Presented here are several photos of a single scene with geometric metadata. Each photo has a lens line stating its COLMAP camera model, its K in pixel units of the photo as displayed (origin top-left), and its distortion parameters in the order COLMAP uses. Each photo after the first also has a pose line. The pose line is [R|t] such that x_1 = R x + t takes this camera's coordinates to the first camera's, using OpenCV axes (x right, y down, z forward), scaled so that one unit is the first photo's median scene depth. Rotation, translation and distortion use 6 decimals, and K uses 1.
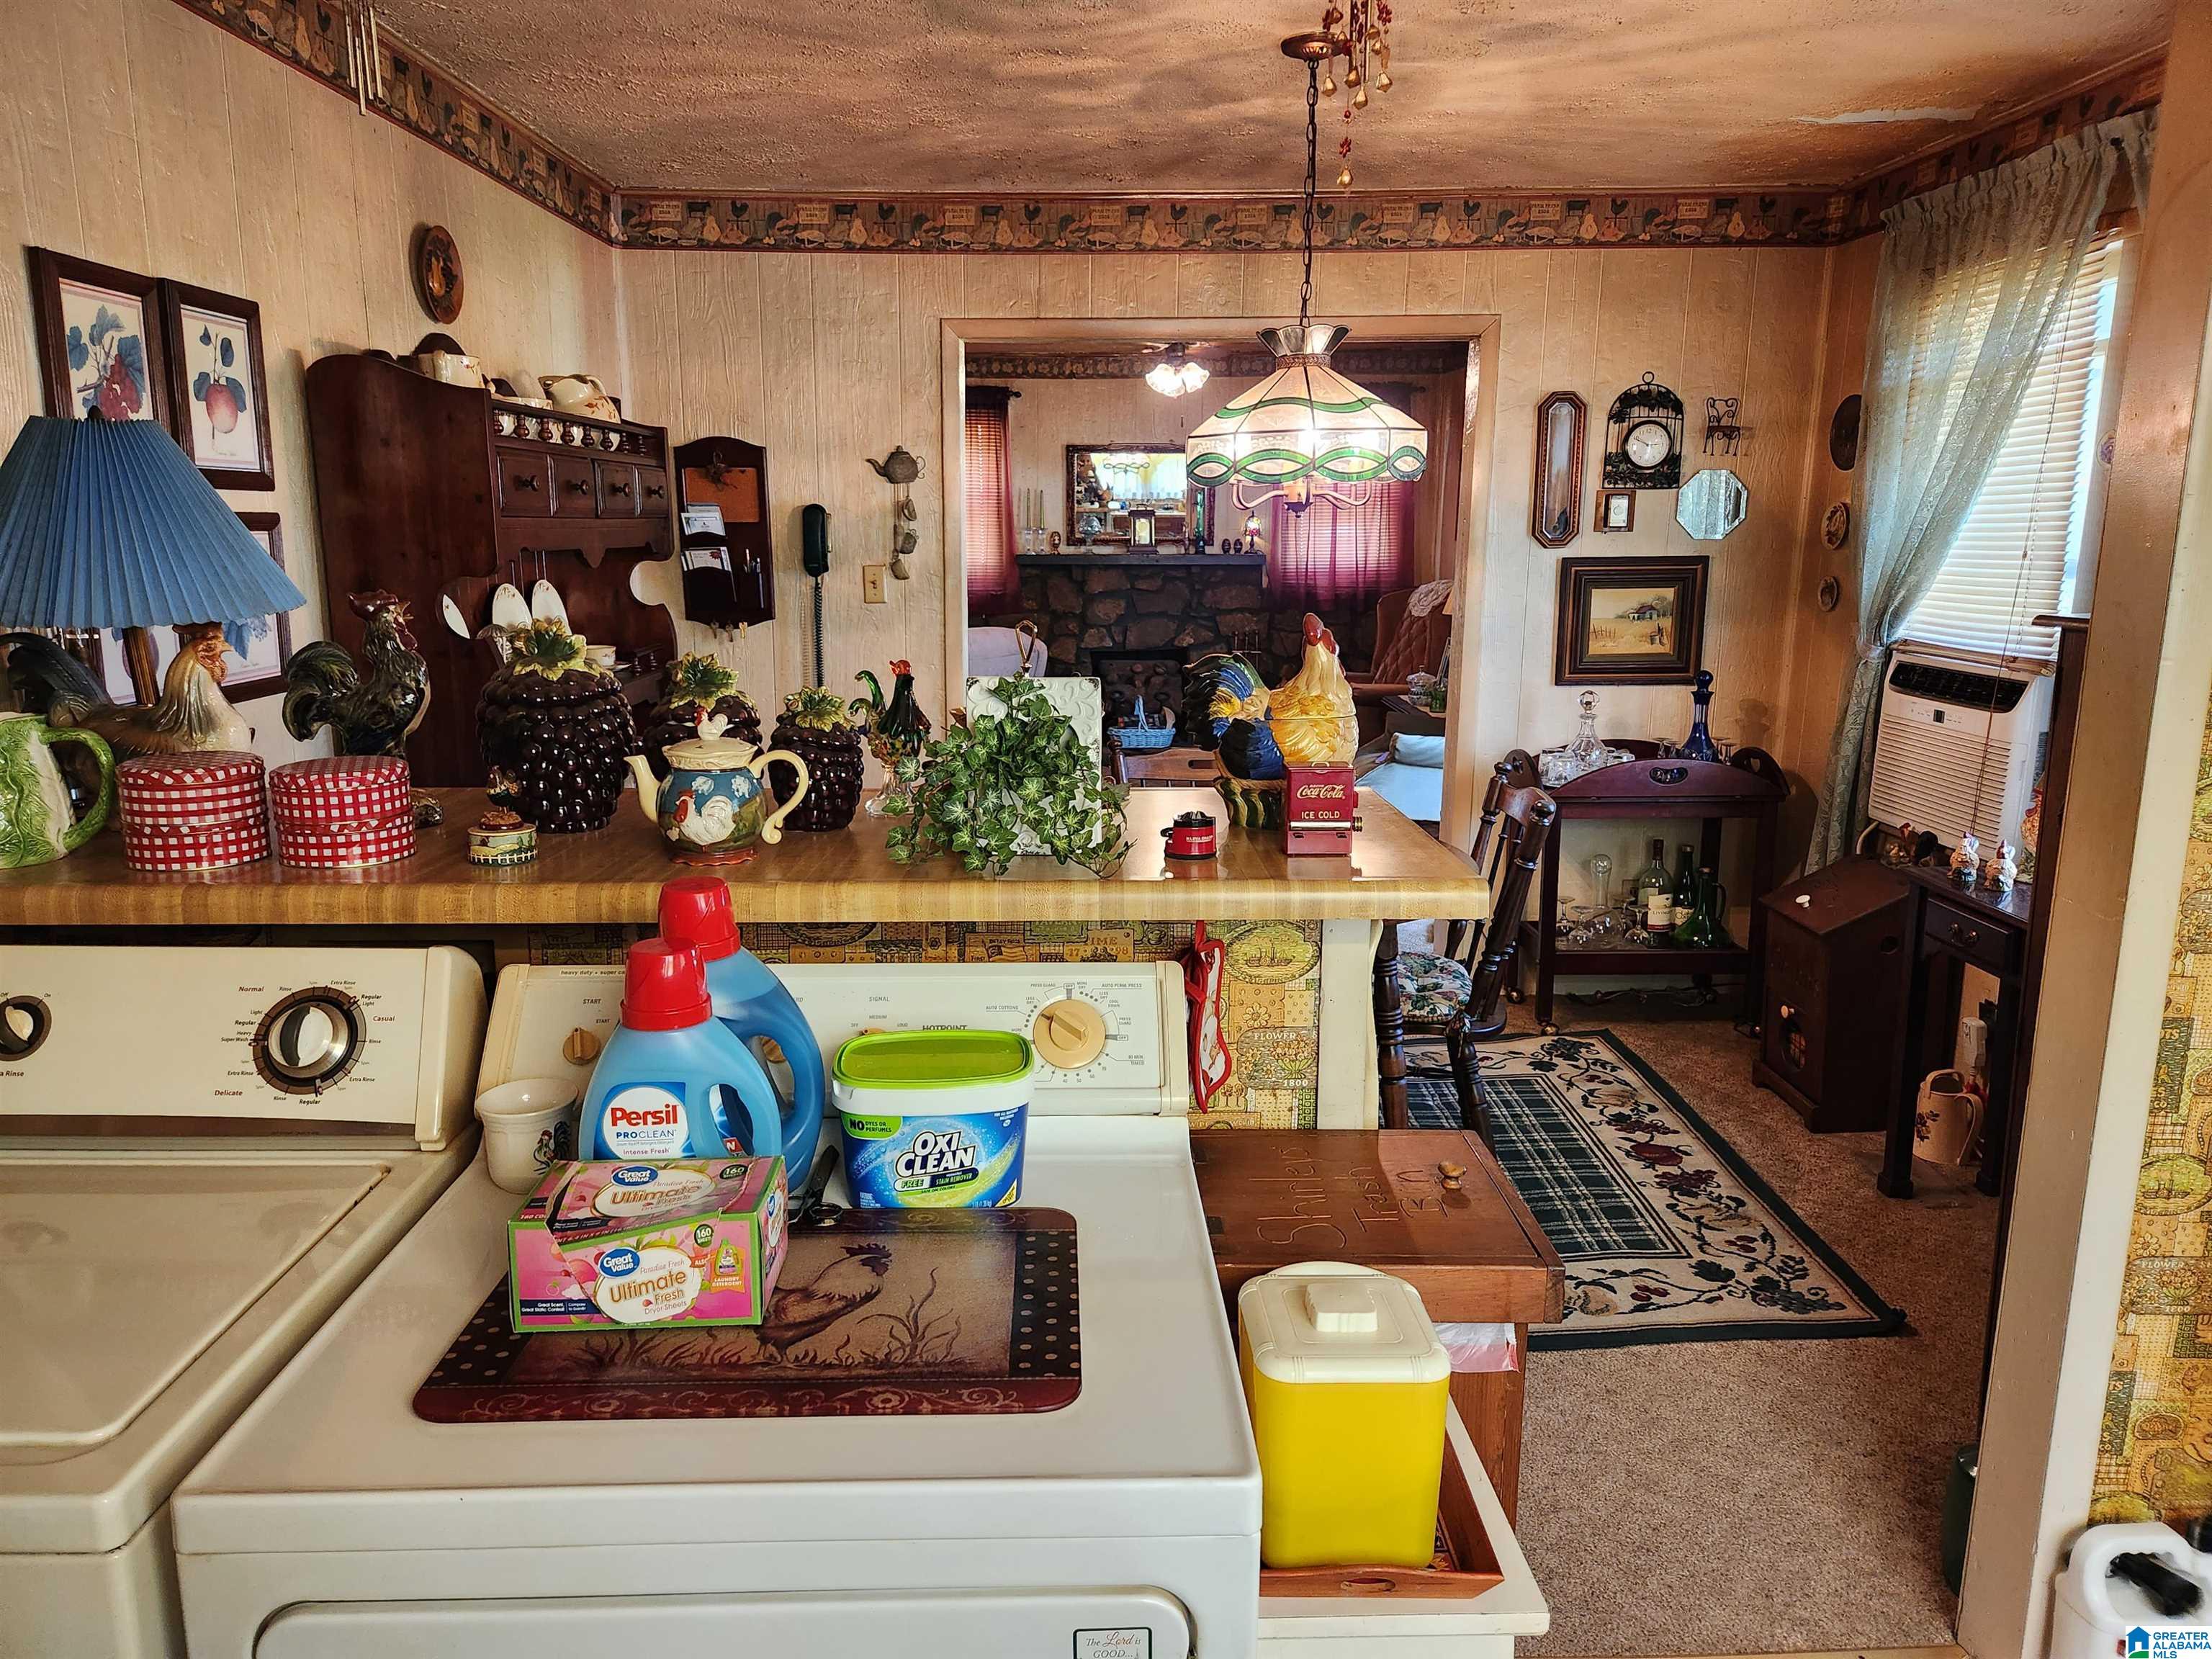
lens RADIAL K [[1471.6, 0, 1098.0], [0, 1471.6, 814.6], [0, 0, 1]] dist [0.078538, -0.065233]
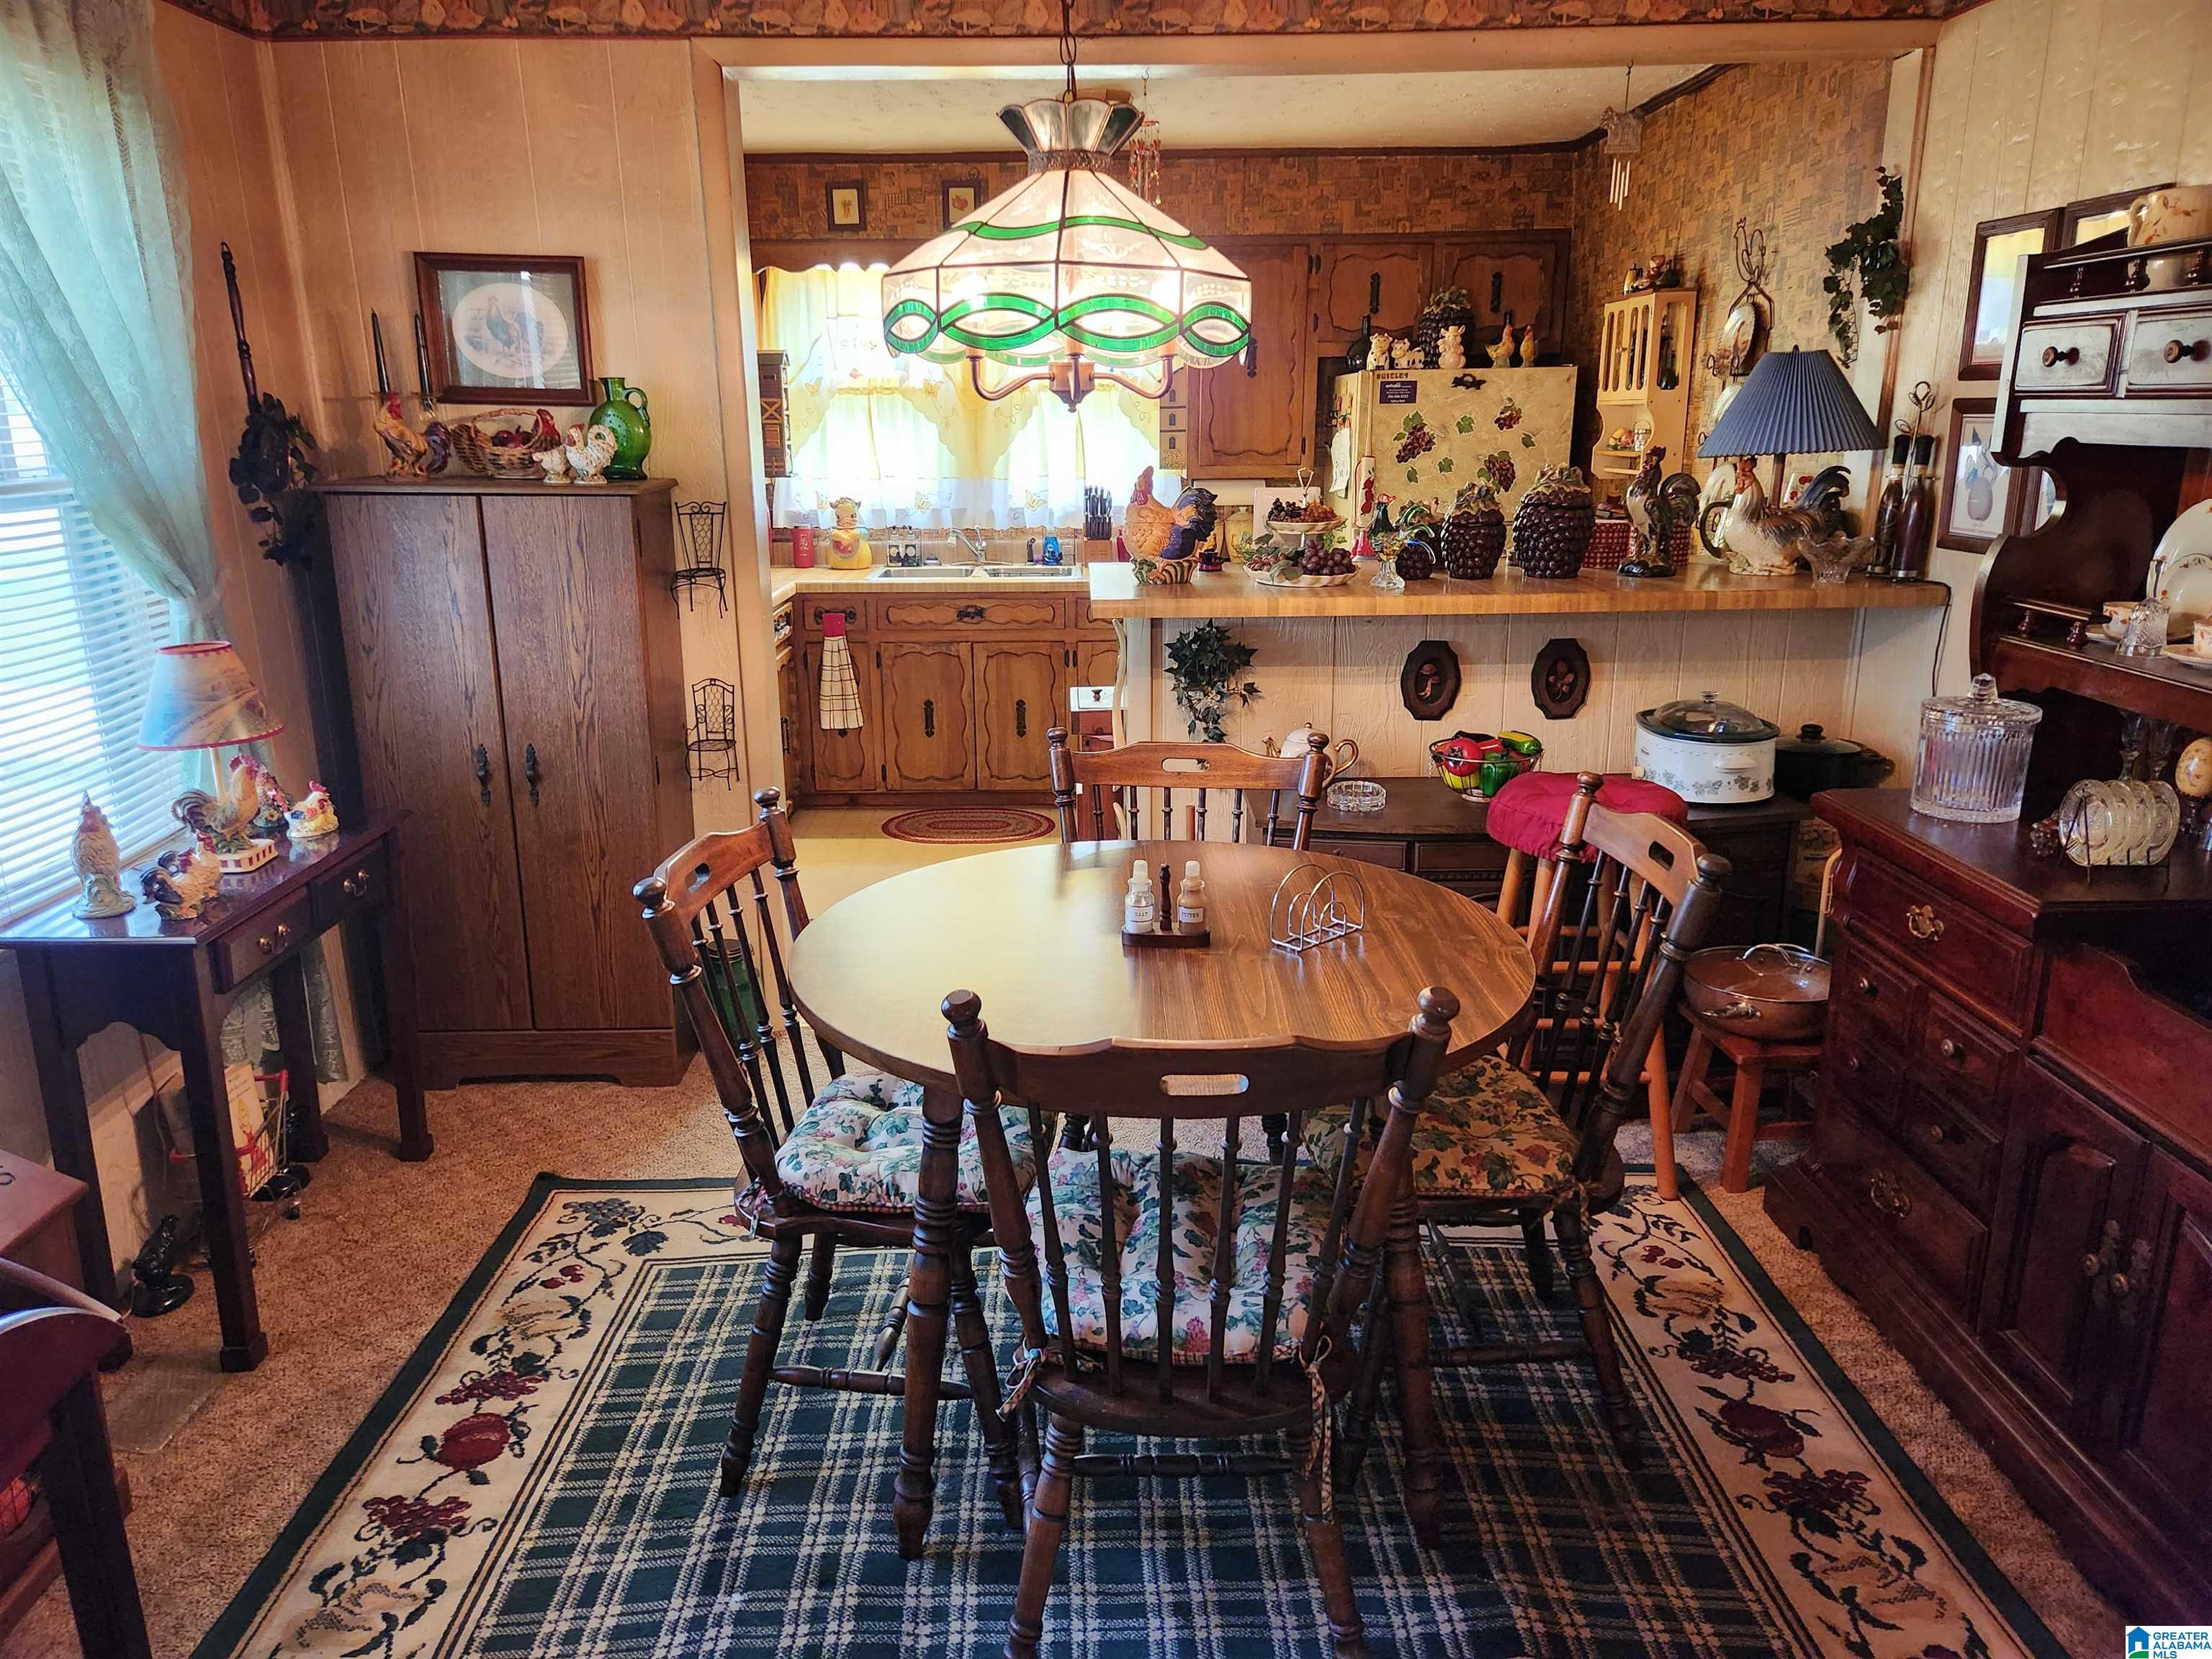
lens RADIAL K [[1482.8, 0, 1073.6], [0, 1482.8, 802.5], [0, 0, 1]] dist [0.078391, -0.066223]
pose [[-0.999912, 0.007018, 0.011257, 0.124642], [0.011244, 0.898669, 0.438483, -0.323731], [-0.007039, 0.438571, -0.898669, 1.611264]]
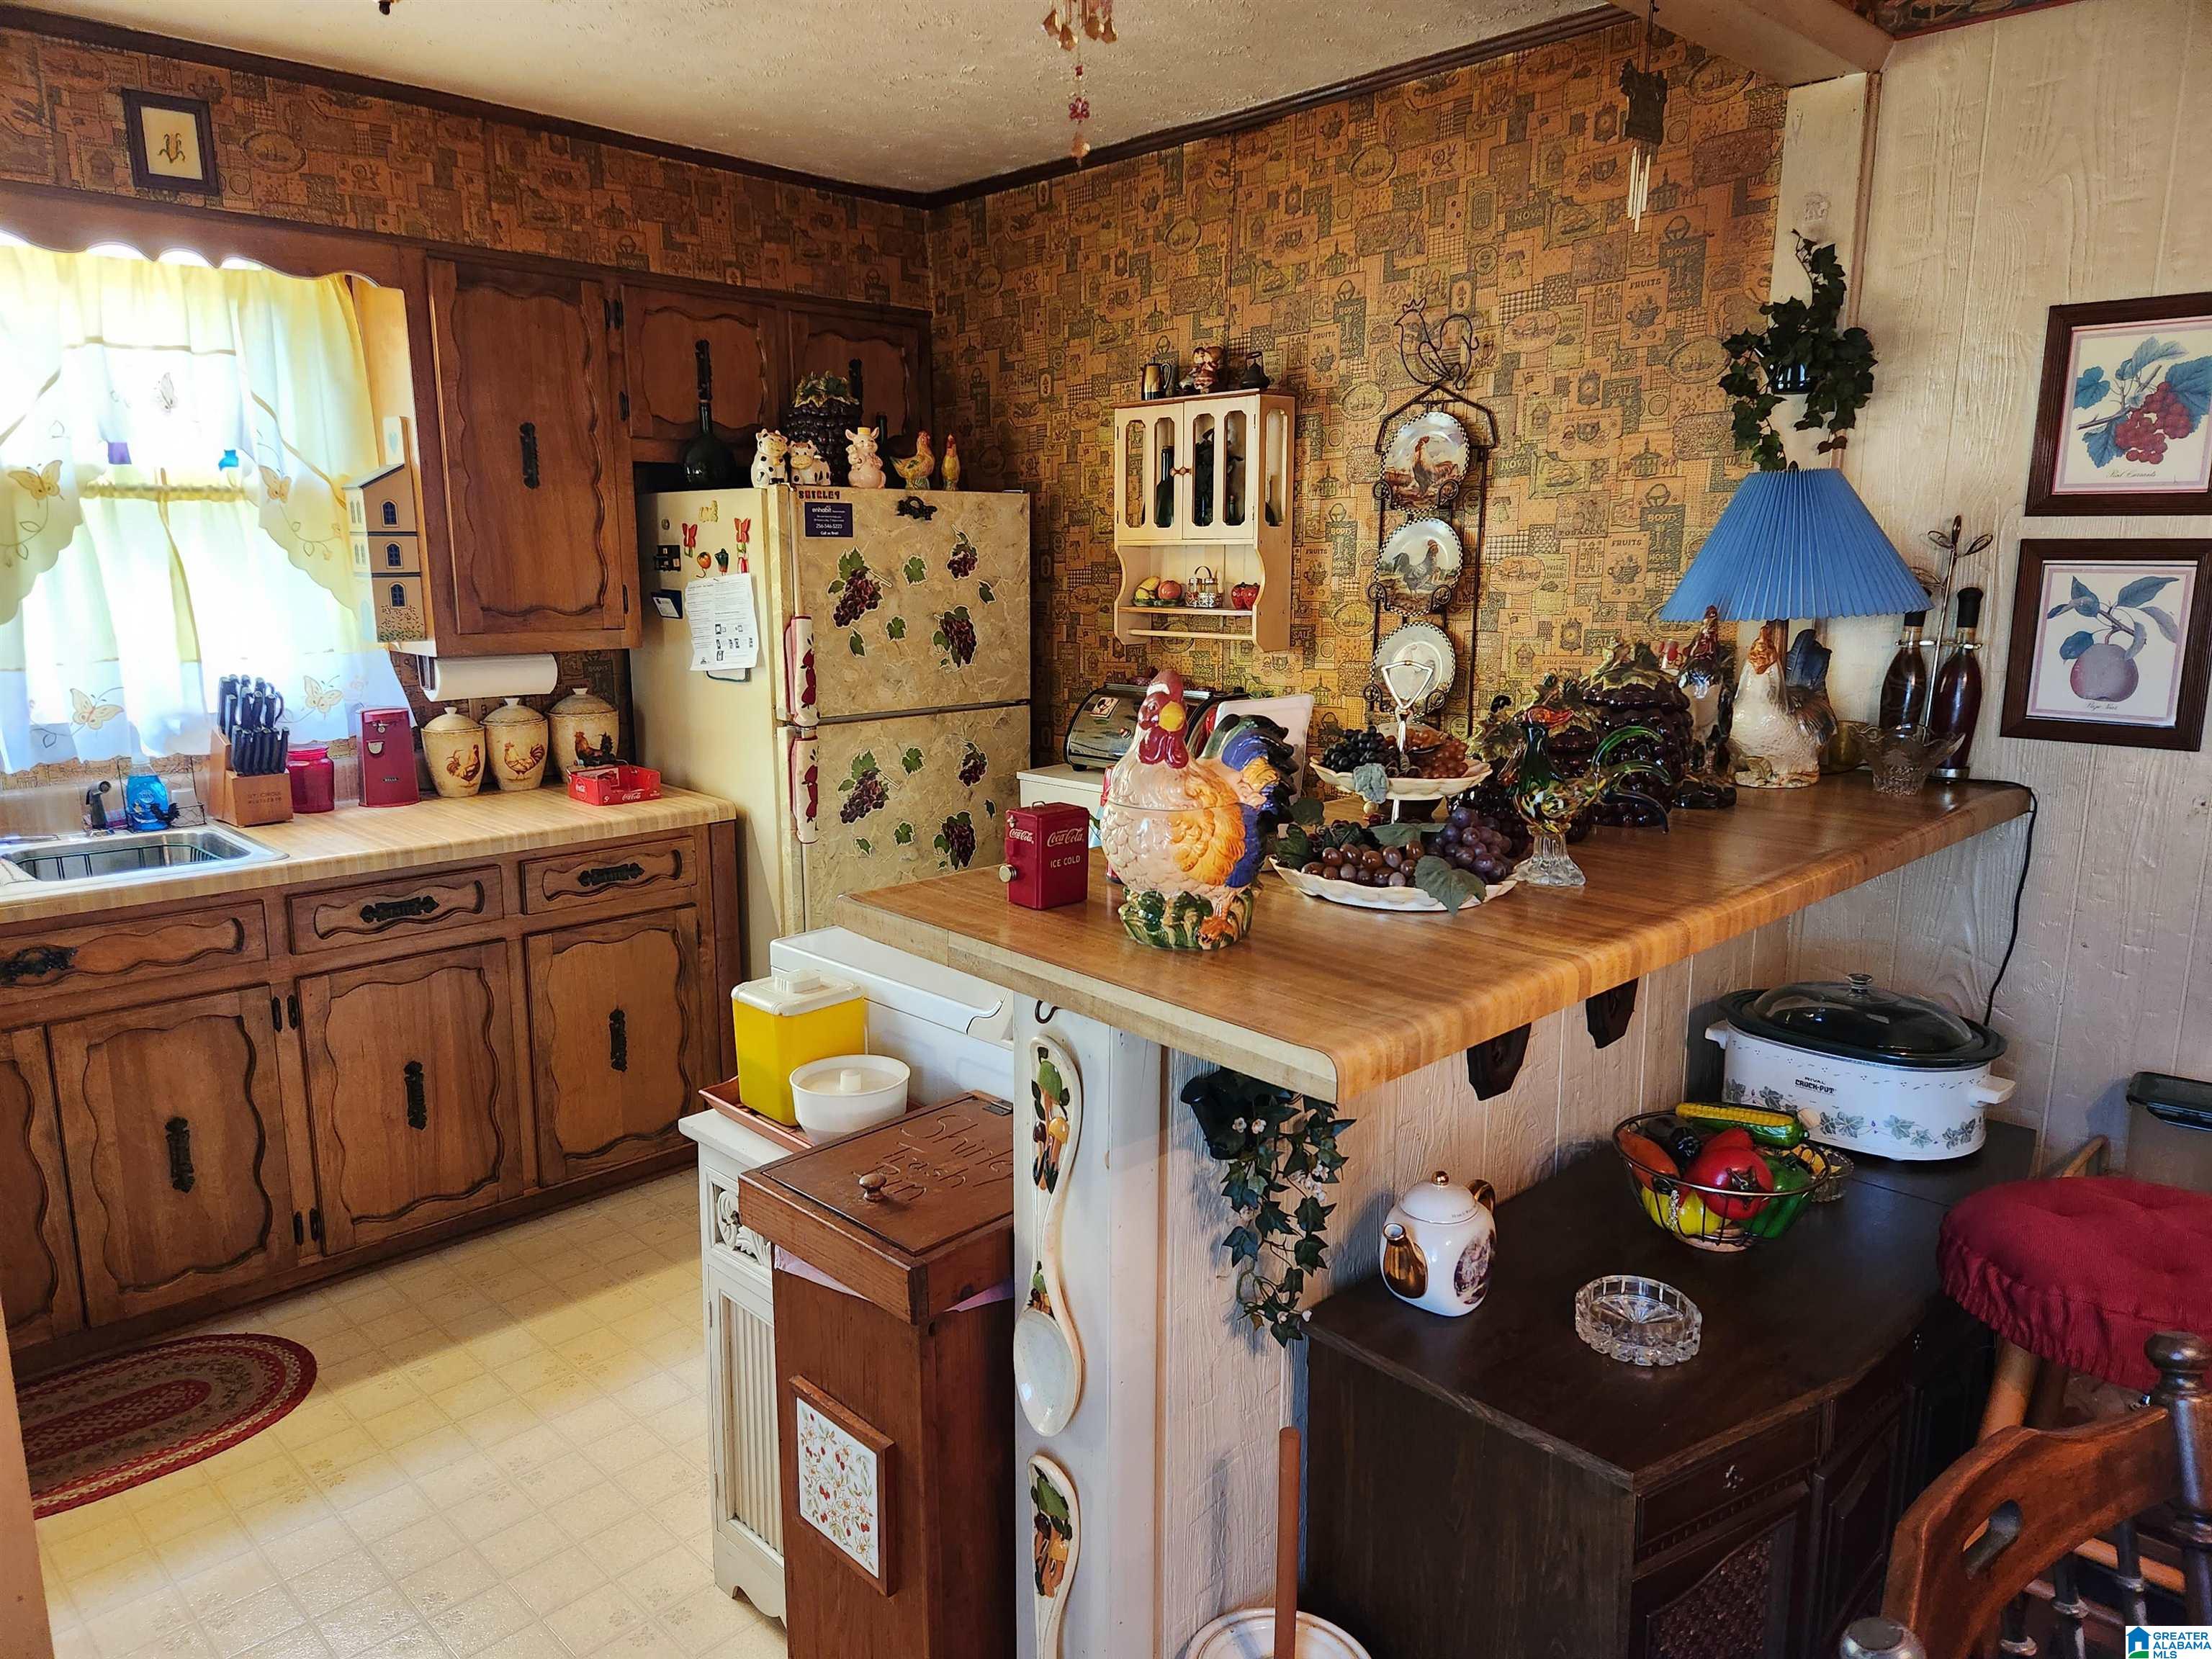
lens RADIAL K [[1475.5, 0, 1083.2], [0, 1475.5, 830.3], [0, 0, 1]] dist [0.078600, -0.065738]
pose [[-0.722373, 0.130267, -0.679123, 0.396315], [-0.136352, 0.935981, 0.324573, -0.168326], [0.677927, 0.327062, -0.658365, 0.842041]]
